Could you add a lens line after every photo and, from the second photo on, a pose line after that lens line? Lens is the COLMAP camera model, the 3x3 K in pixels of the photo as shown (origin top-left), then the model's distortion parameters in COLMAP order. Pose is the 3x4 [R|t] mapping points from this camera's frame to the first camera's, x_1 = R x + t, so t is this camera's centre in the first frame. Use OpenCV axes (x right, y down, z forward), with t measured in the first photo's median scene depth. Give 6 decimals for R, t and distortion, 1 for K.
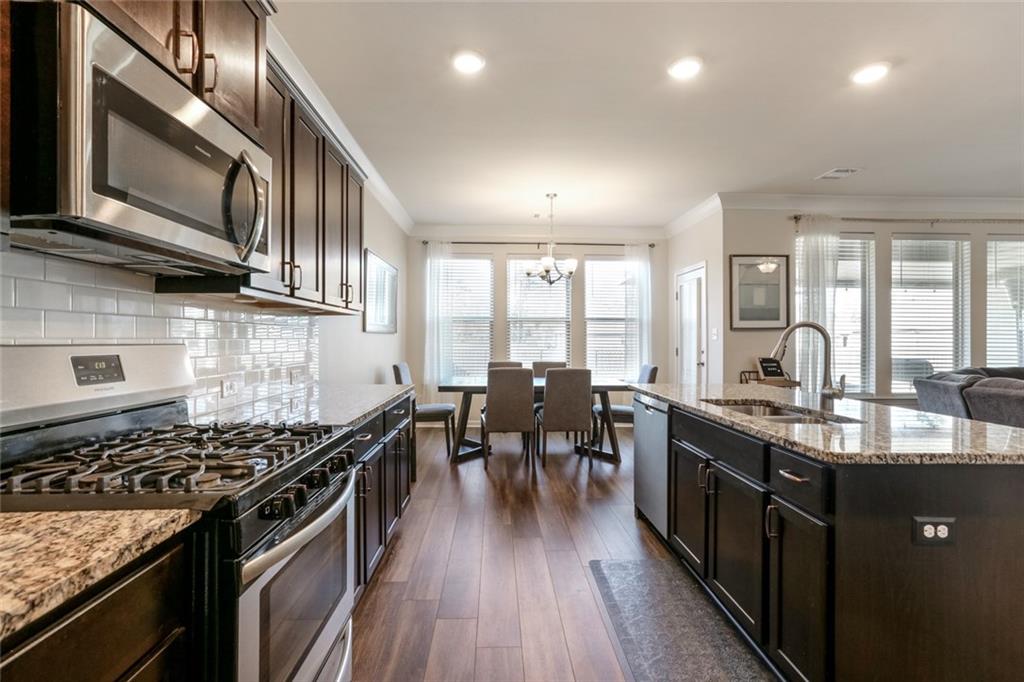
lens RADIAL K [[470.5, 0, 512.4], [0, 470.5, 341.2], [0, 0, 1]] dist [-0.013785, 0.002439]
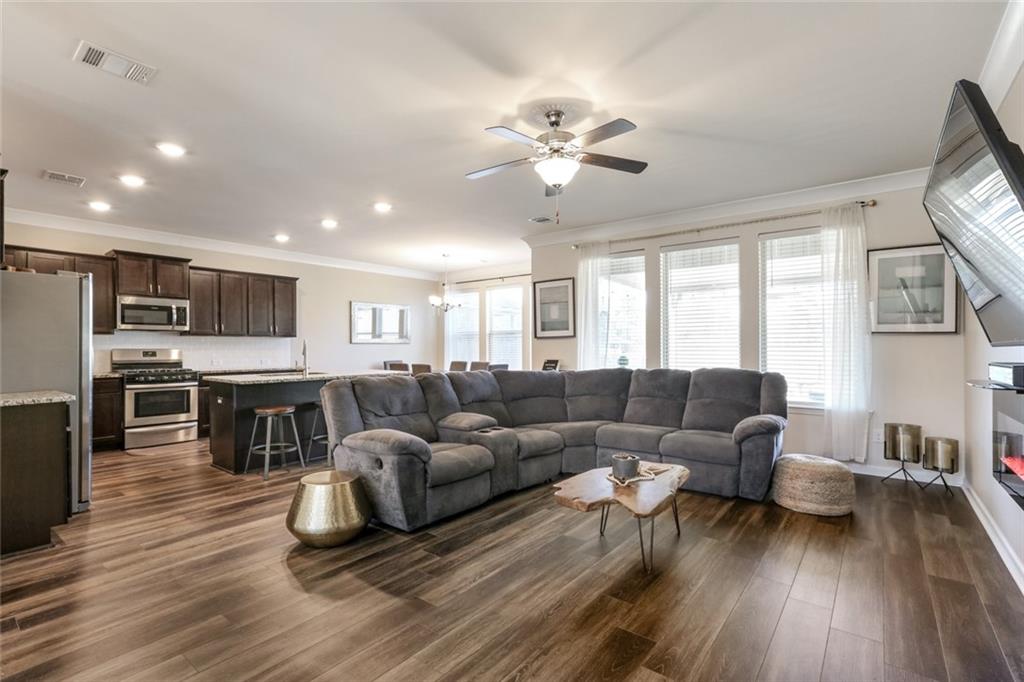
lens RADIAL K [[470.5, 0, 517.4], [0, 470.5, 342.7], [0, 0, 1]] dist [-0.013785, 0.002439]
pose [[0.757723, -0.009670, -0.652505, 1.289501], [0.003443, 0.999936, -0.010821, 0.001879], [0.652567, 0.005953, 0.757707, -0.043826]]
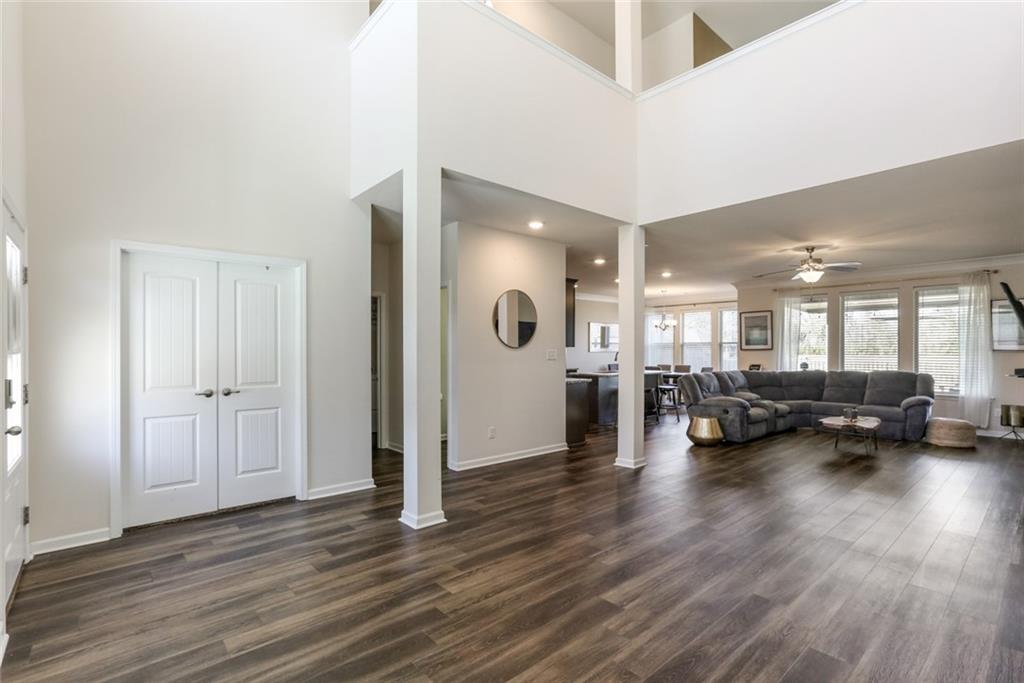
lens RADIAL K [[470.5, 0, 511.2], [0, 470.5, 352.1], [0, 0, 1]] dist [-0.013785, 0.002439]
pose [[0.613039, 0.003597, -0.790044, 1.443252], [0.003749, 0.999965, 0.007463, -0.033627], [0.790044, -0.007537, 0.613004, -1.006928]]
